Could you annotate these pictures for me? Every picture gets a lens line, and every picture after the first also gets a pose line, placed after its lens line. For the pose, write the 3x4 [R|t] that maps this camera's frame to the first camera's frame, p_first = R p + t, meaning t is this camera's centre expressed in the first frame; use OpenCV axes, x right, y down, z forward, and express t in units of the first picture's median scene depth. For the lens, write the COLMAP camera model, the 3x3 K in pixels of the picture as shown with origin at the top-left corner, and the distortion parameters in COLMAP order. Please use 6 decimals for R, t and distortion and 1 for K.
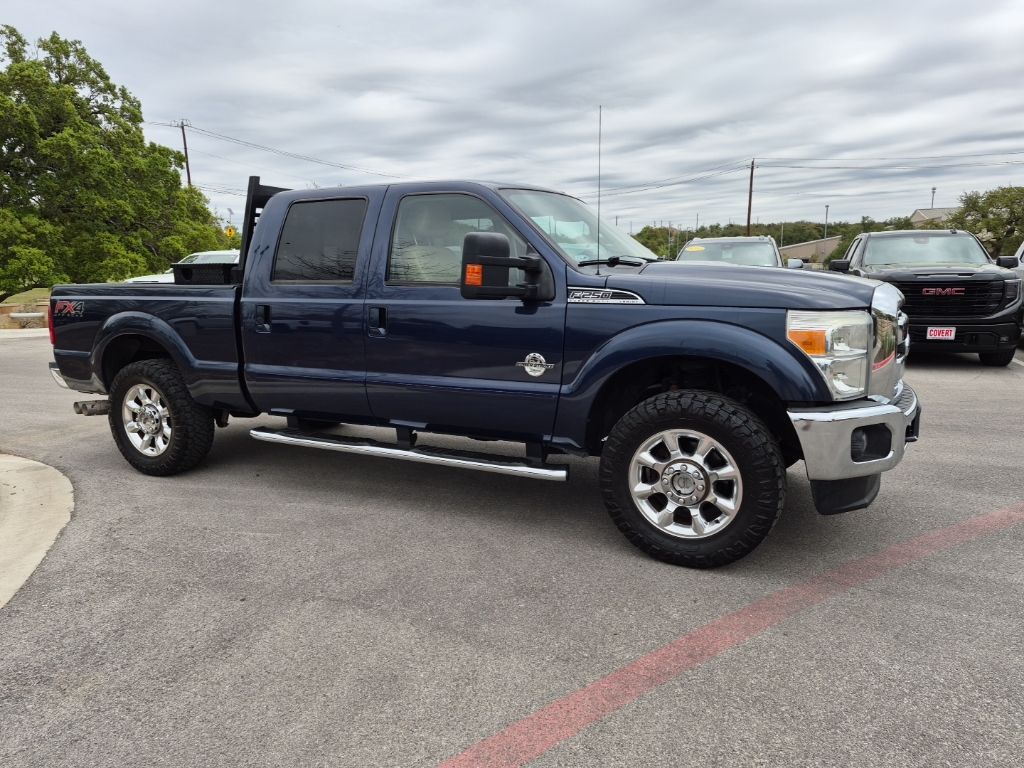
lens RADIAL K [[716.3, 0, 510.4], [0, 716.3, 381.8], [0, 0, 1]] dist [0.081295, -0.070509]
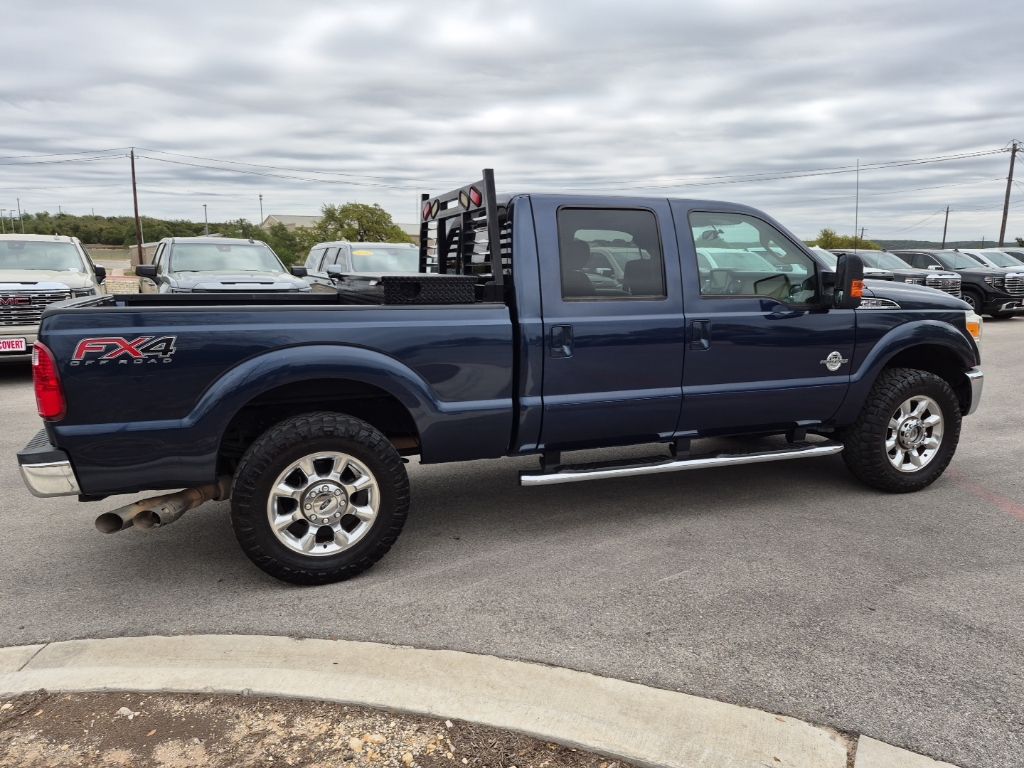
lens RADIAL K [[711.4, 0, 517.9], [0, 711.4, 379.0], [0, 0, 1]] dist [0.094704, -0.105107]
pose [[0.659224, -0.104235, 0.744687, -1.240392], [0.104511, 0.993434, 0.046536, -0.107112], [-0.744648, 0.047150, 0.665790, 0.584868]]
